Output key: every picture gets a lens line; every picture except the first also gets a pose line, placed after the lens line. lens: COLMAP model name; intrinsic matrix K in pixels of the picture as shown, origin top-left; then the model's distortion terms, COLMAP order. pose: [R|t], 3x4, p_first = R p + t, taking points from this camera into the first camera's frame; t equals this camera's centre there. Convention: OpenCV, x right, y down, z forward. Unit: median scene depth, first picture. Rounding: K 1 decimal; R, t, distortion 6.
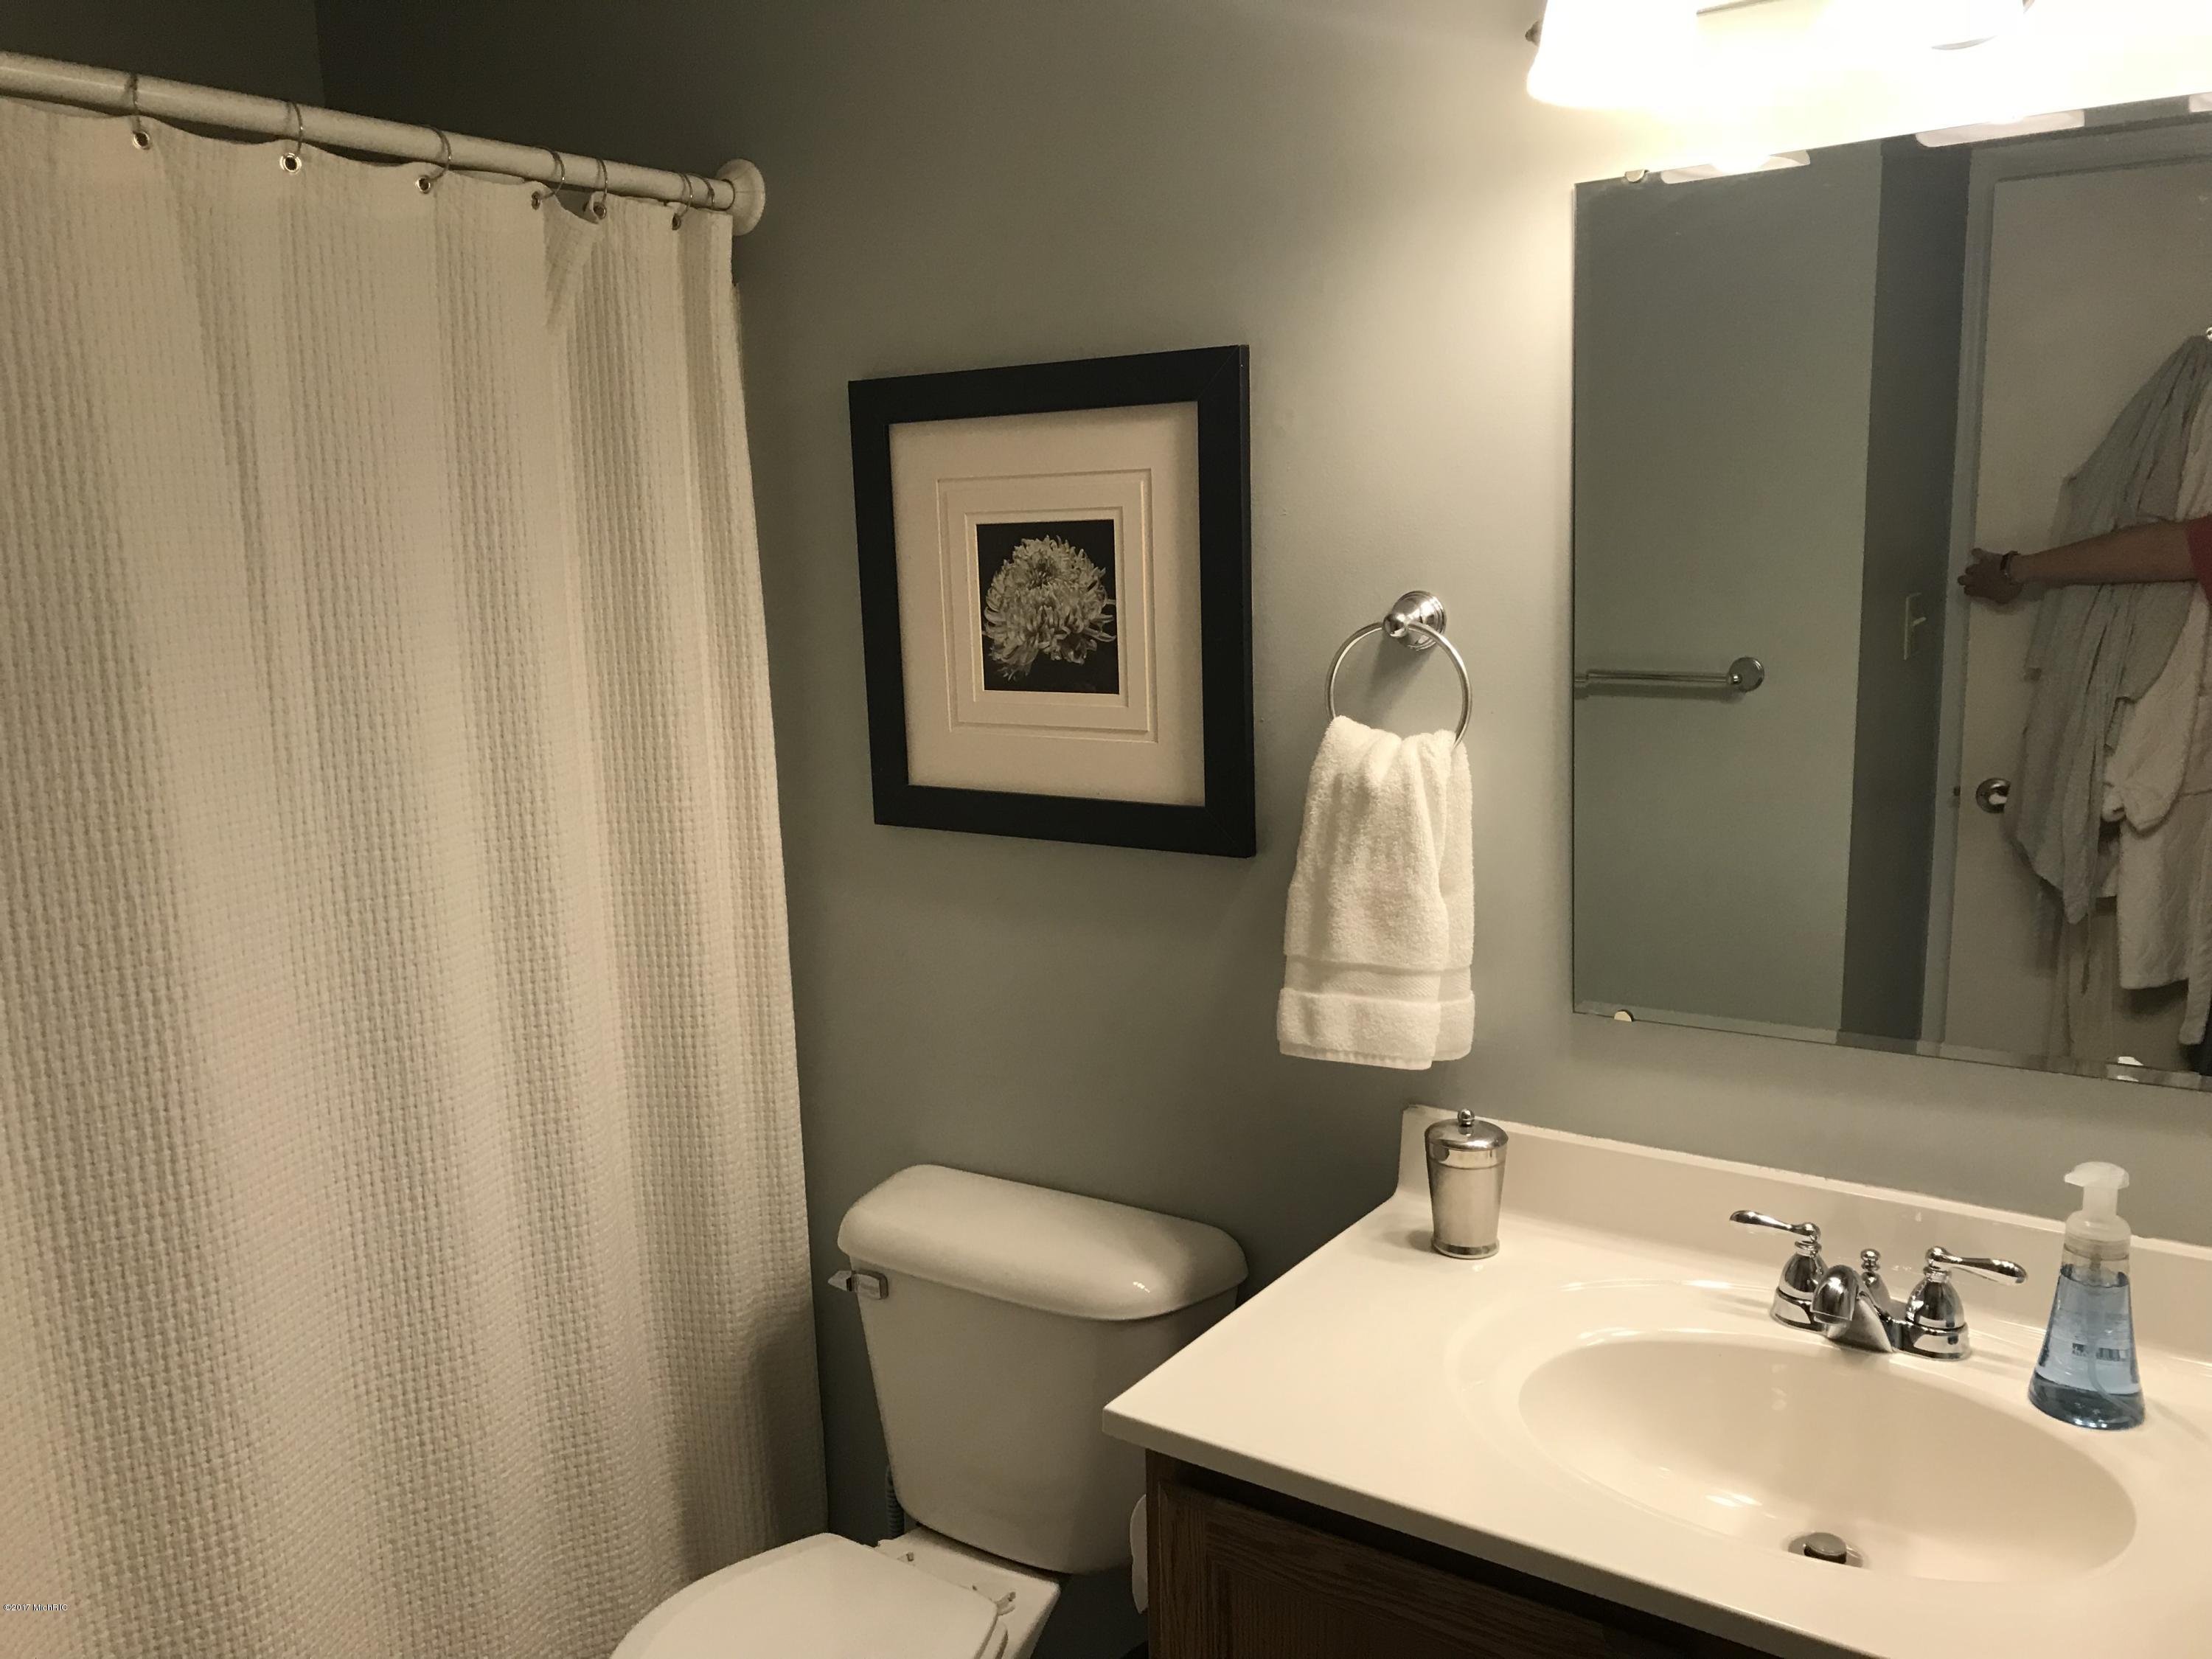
lens RADIAL K [[1820.7, 0, 1107.5], [0, 1820.7, 829.4], [0, 0, 1]] dist [0.012828, 0.007055]
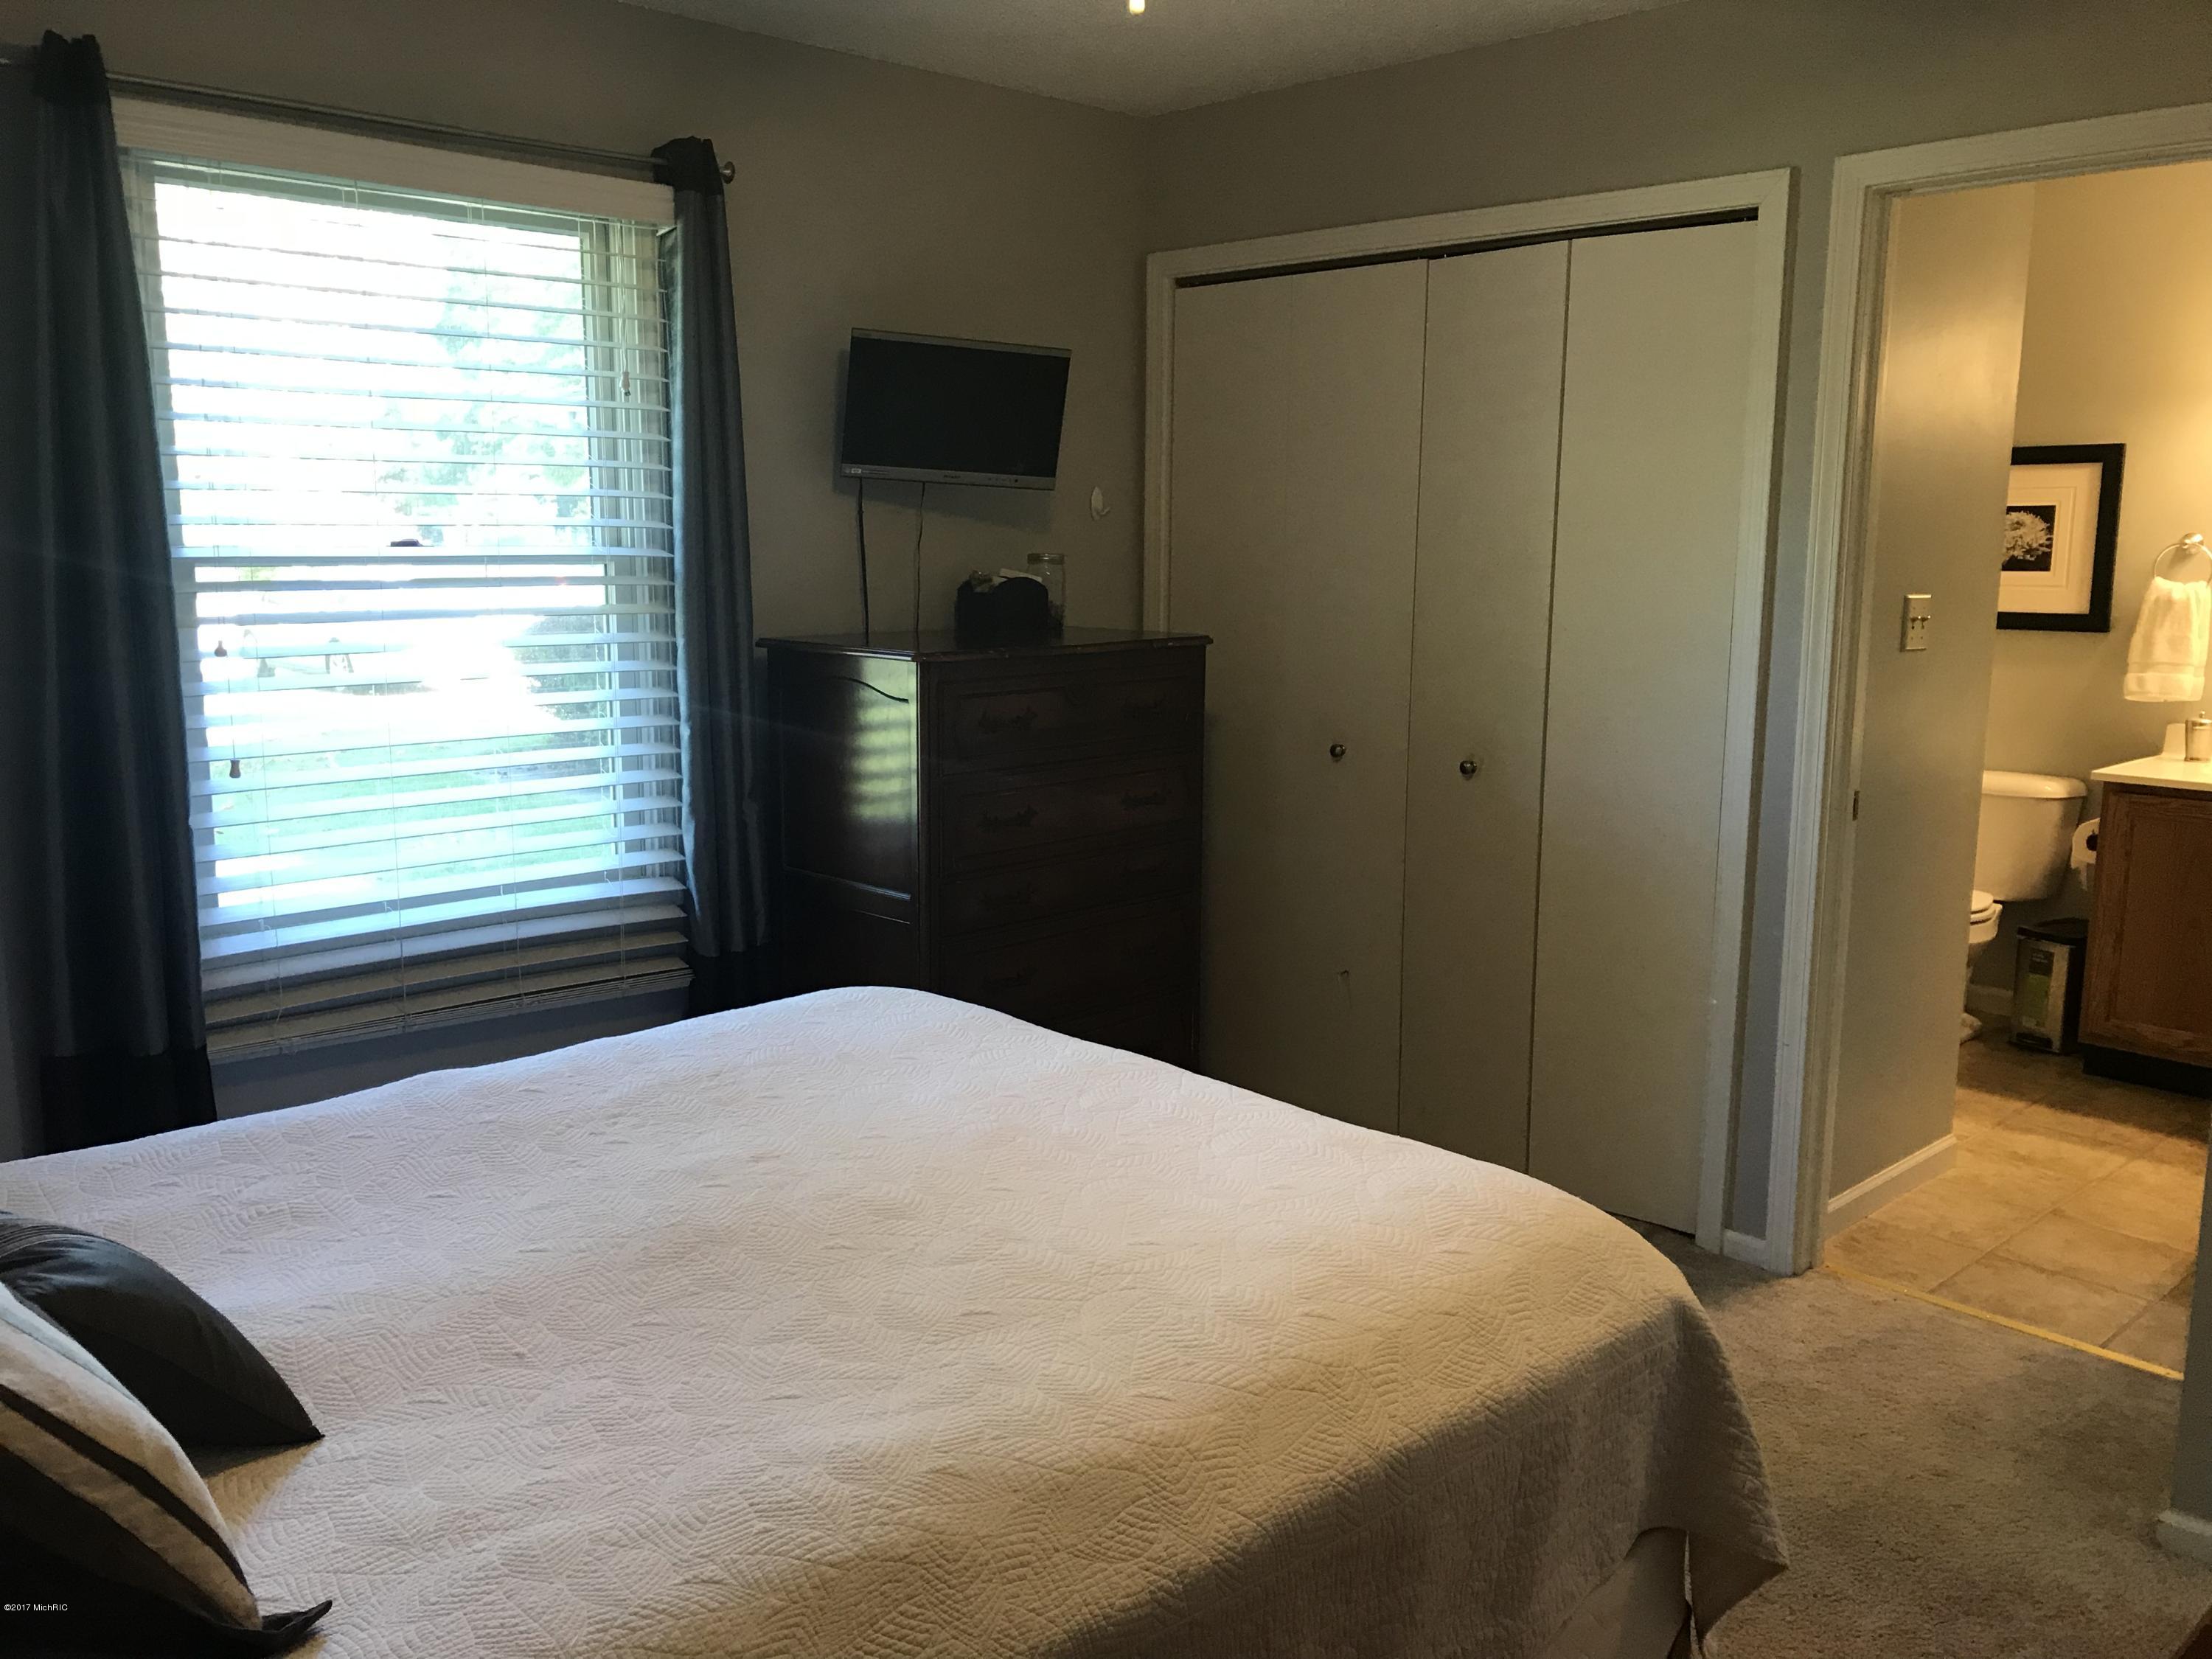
lens RADIAL K [[1820.7, 0, 1103.8], [0, 1820.7, 828.4], [0, 0, 1]] dist [0.012828, 0.007055]
pose [[0.973574, 0.060332, -0.220257, -0.797645], [-0.059654, 0.998172, 0.009736, 0.389108], [0.220442, 0.003661, 0.975393, -2.076668]]
